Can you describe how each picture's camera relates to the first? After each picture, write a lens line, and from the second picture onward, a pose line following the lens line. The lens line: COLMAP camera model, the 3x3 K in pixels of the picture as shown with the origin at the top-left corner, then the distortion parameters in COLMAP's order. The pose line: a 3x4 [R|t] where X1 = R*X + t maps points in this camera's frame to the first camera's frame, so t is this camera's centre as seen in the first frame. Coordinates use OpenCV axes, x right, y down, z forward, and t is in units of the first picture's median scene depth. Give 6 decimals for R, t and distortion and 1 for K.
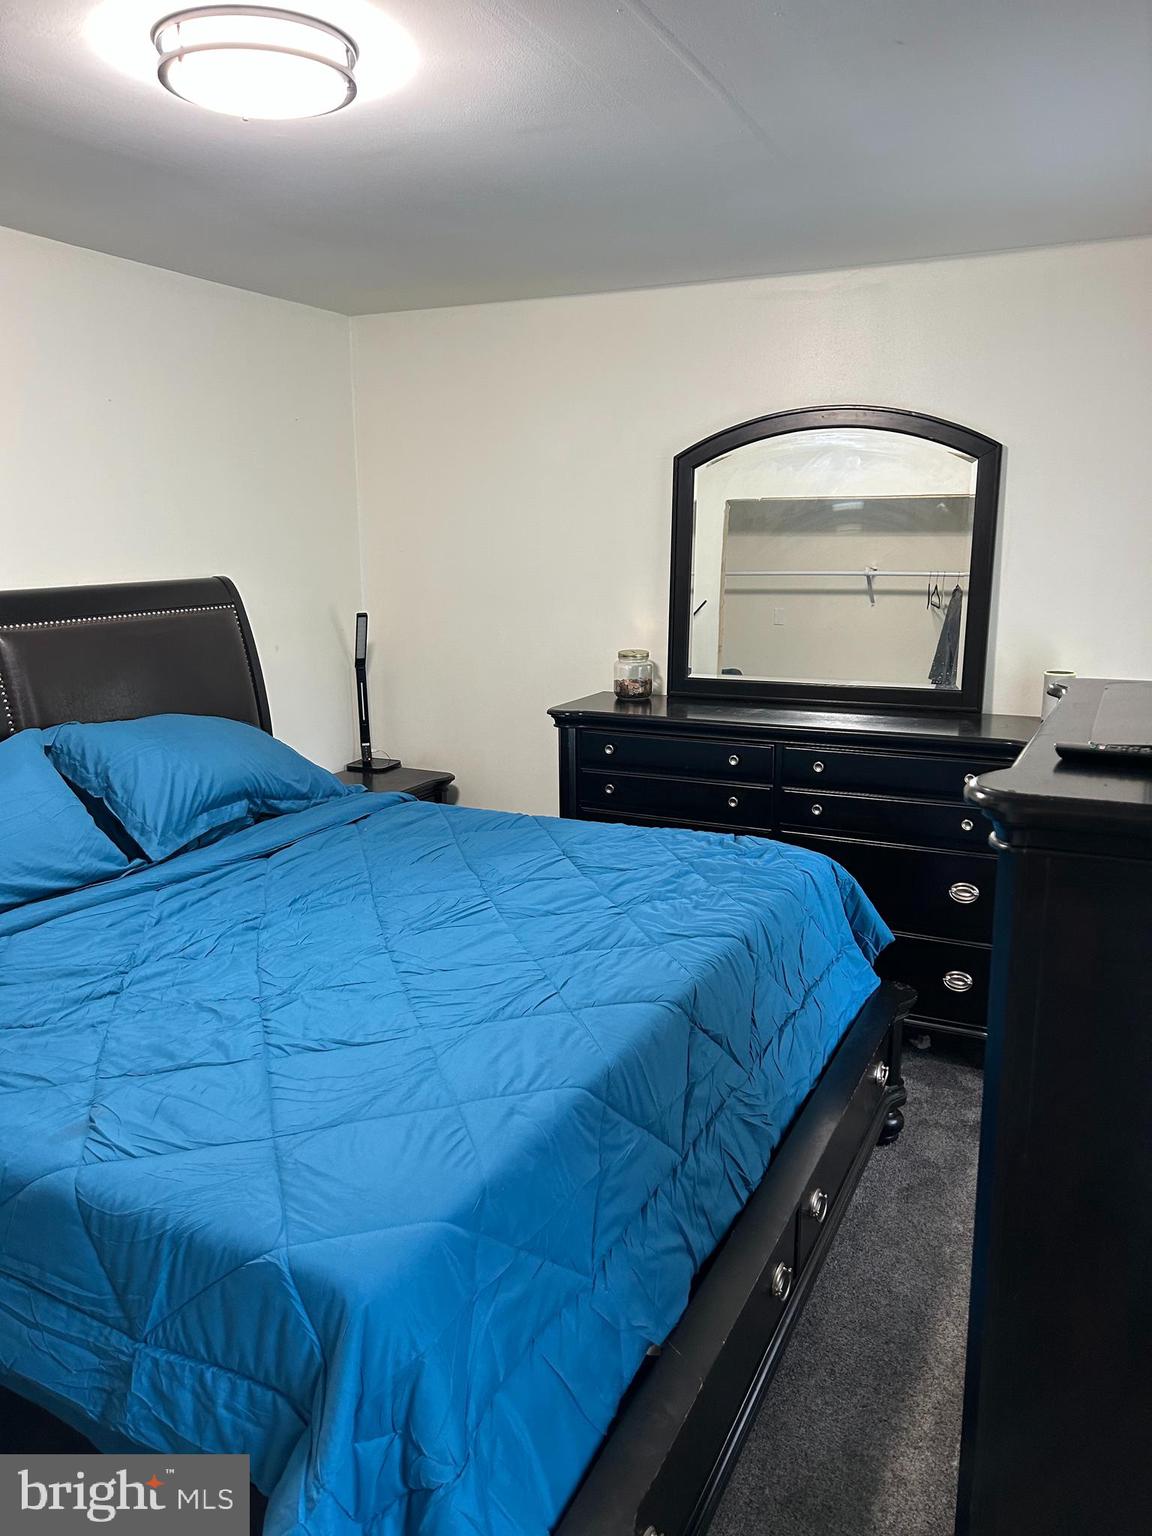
lens RADIAL K [[1154.6, 0, 568.5], [0, 1154.6, 786.9], [0, 0, 1]] dist [0.009695, -0.001745]
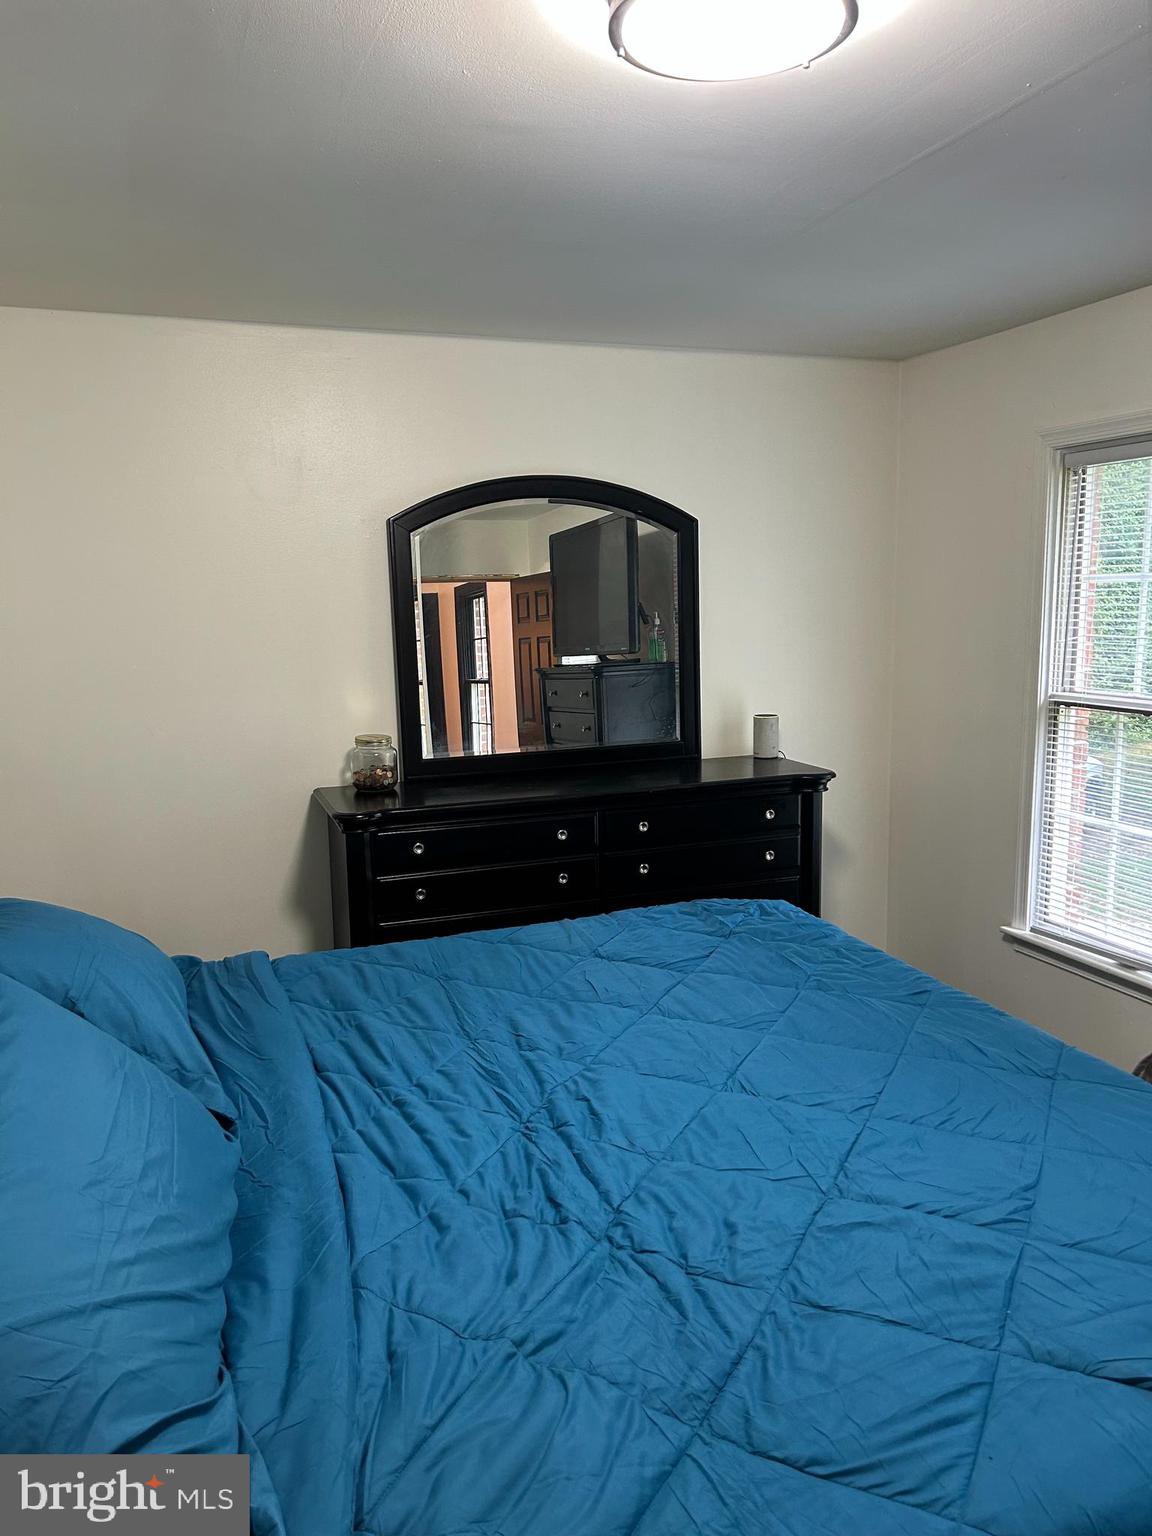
lens RADIAL K [[1154.6, 0, 568.5], [0, 1154.6, 786.9], [0, 0, 1]] dist [0.009695, -0.001745]
pose [[0.691926, -0.131098, 0.709966, -0.528395], [0.177484, 0.984085, 0.008740, -0.070933], [-0.699812, 0.119960, 0.704182, 0.323819]]
